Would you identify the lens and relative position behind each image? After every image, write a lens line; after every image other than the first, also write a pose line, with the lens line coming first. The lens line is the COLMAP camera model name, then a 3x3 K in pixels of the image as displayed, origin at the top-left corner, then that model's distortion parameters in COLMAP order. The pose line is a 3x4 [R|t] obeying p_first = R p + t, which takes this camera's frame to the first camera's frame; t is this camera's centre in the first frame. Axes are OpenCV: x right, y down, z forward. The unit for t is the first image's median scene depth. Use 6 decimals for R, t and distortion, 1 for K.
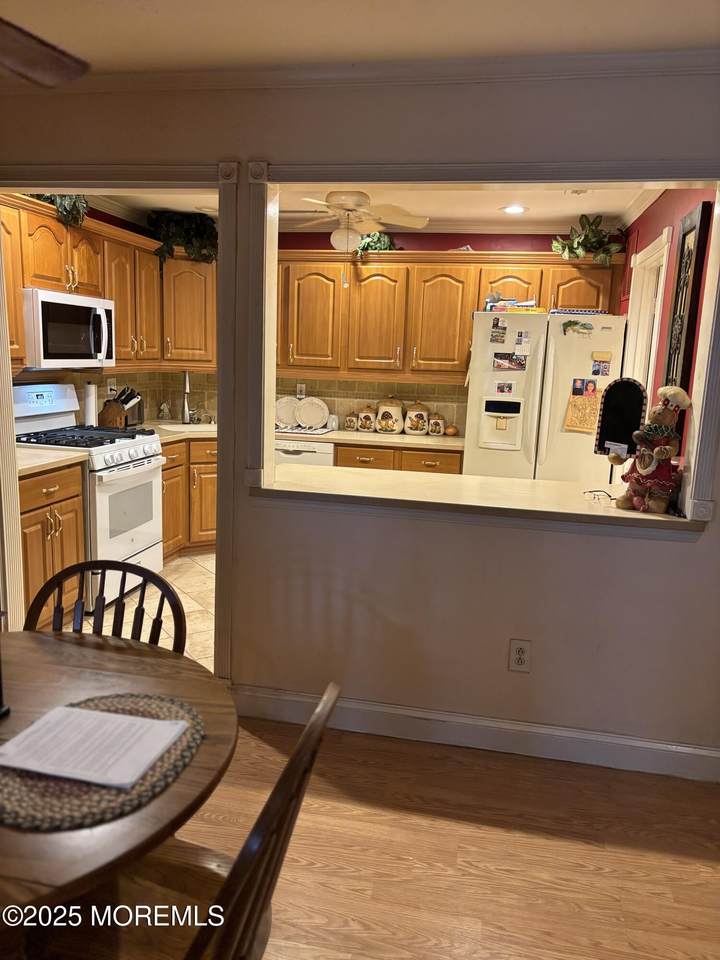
lens RADIAL K [[725.0, 0, 360.0], [0, 725.0, 480.0], [0, 0, 1]] dist [0.009013, 0.002946]
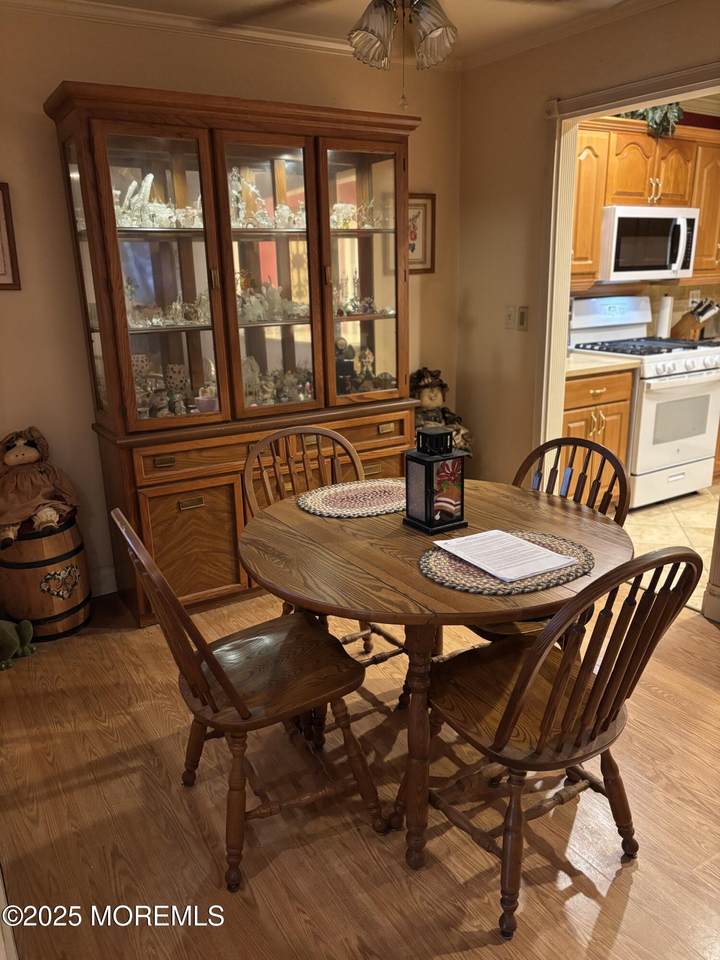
lens RADIAL K [[738.6, 0, 360.0], [0, 738.6, 480.0], [0, 0, 1]] dist [0.005333, -0.001565]
pose [[0.685313, 0.148012, -0.713049, 0.136558], [-0.075972, 0.988316, 0.132134, 0.022562], [0.724275, -0.036381, 0.688550, -0.043816]]
